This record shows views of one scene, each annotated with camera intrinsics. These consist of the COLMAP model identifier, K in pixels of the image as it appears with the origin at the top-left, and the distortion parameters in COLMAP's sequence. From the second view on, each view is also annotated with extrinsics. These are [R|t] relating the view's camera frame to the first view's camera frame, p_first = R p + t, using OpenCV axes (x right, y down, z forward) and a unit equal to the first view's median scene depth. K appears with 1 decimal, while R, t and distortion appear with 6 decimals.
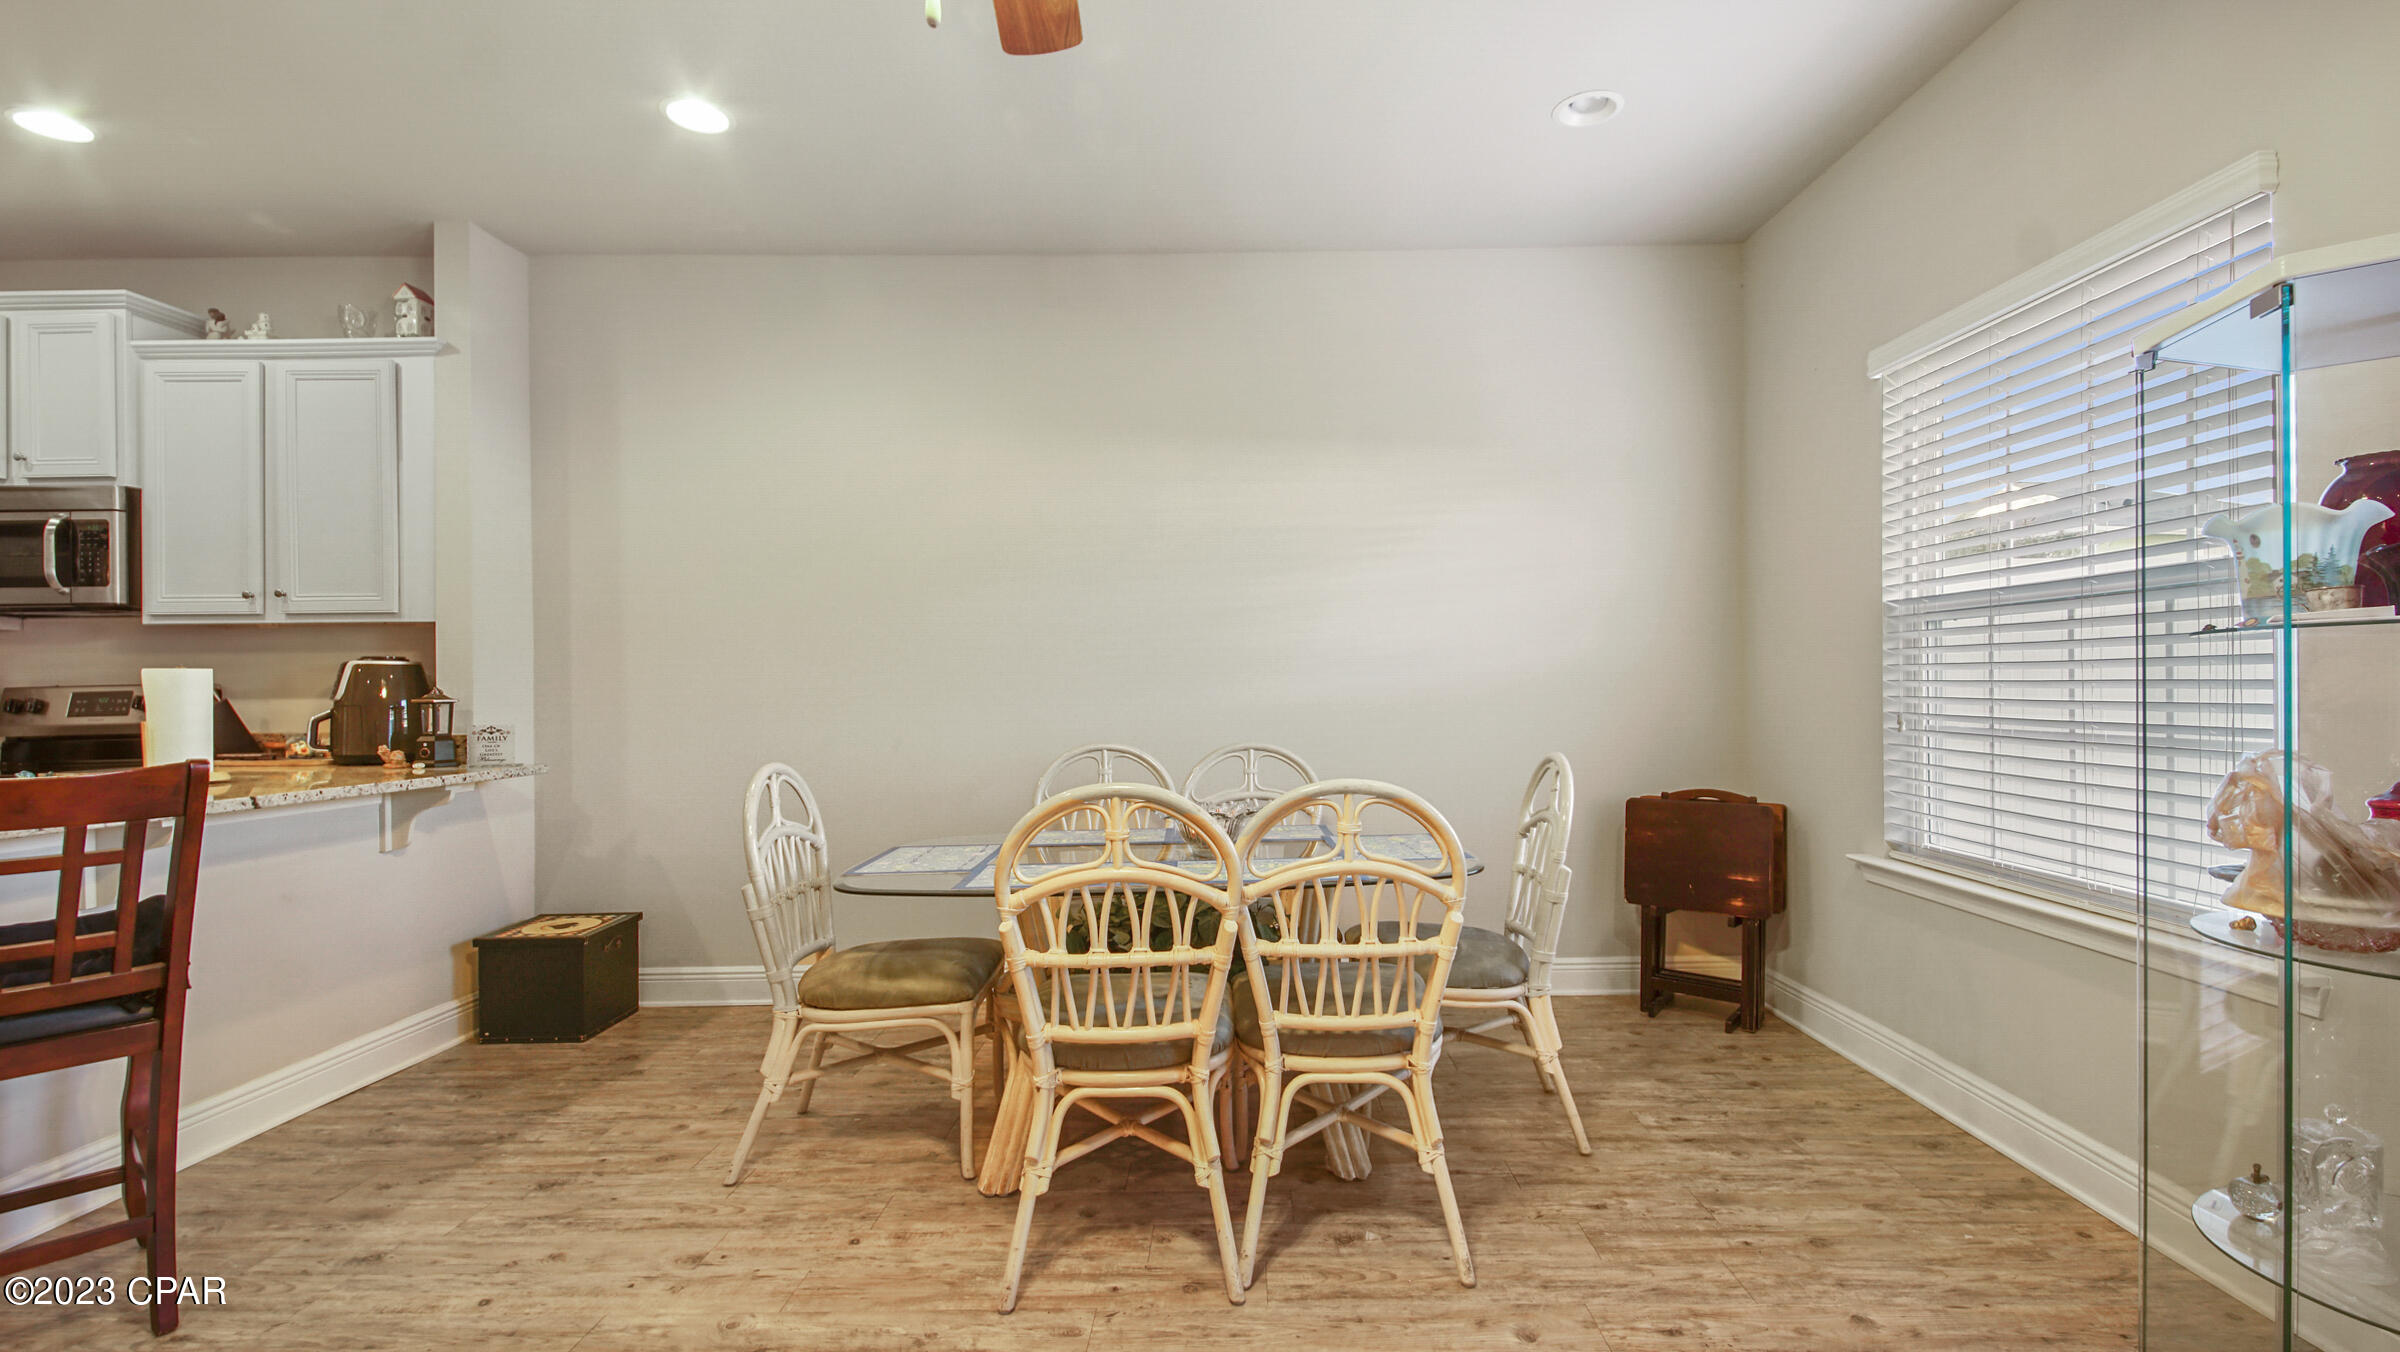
lens RADIAL K [[1089.4, 0, 1203.0], [0, 1089.4, 685.6], [0, 0, 1]] dist [0.027092, -0.020601]
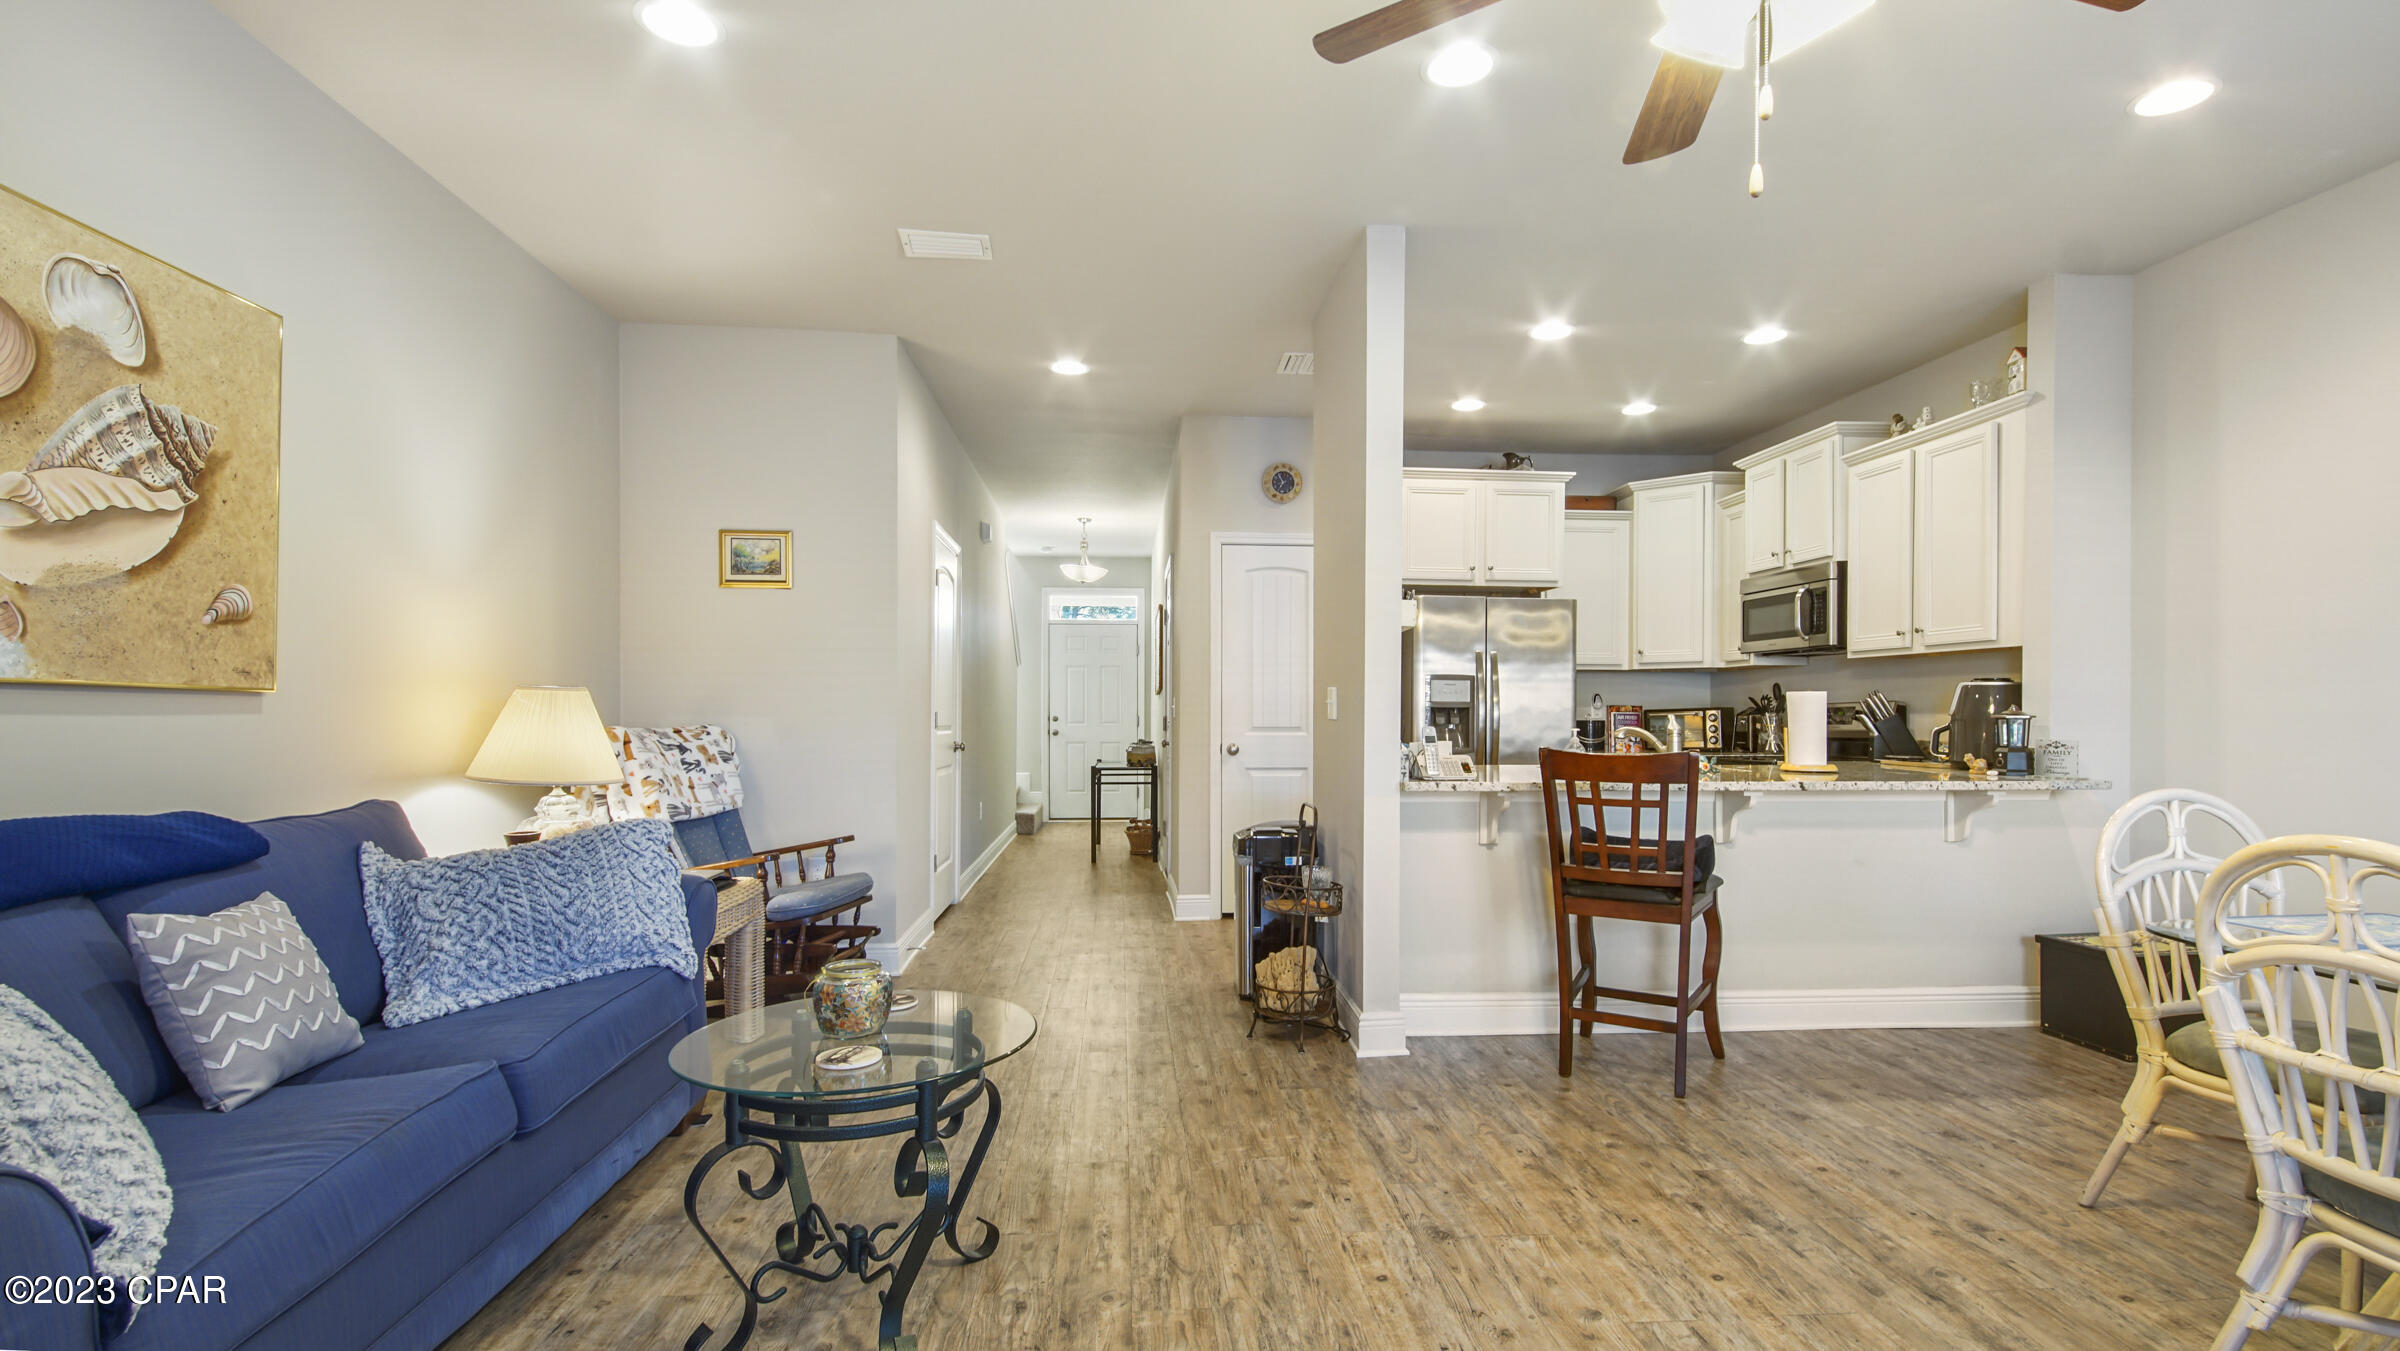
lens RADIAL K [[1089.4, 0, 1203.0], [0, 1089.4, 685.1], [0, 0, 1]] dist [0.027092, -0.020601]
pose [[0.065840, -0.015634, -0.997708, 0.375746], [0.001825, 0.999877, -0.015547, -0.002391], [0.997829, -0.000797, 0.065860, 0.099477]]
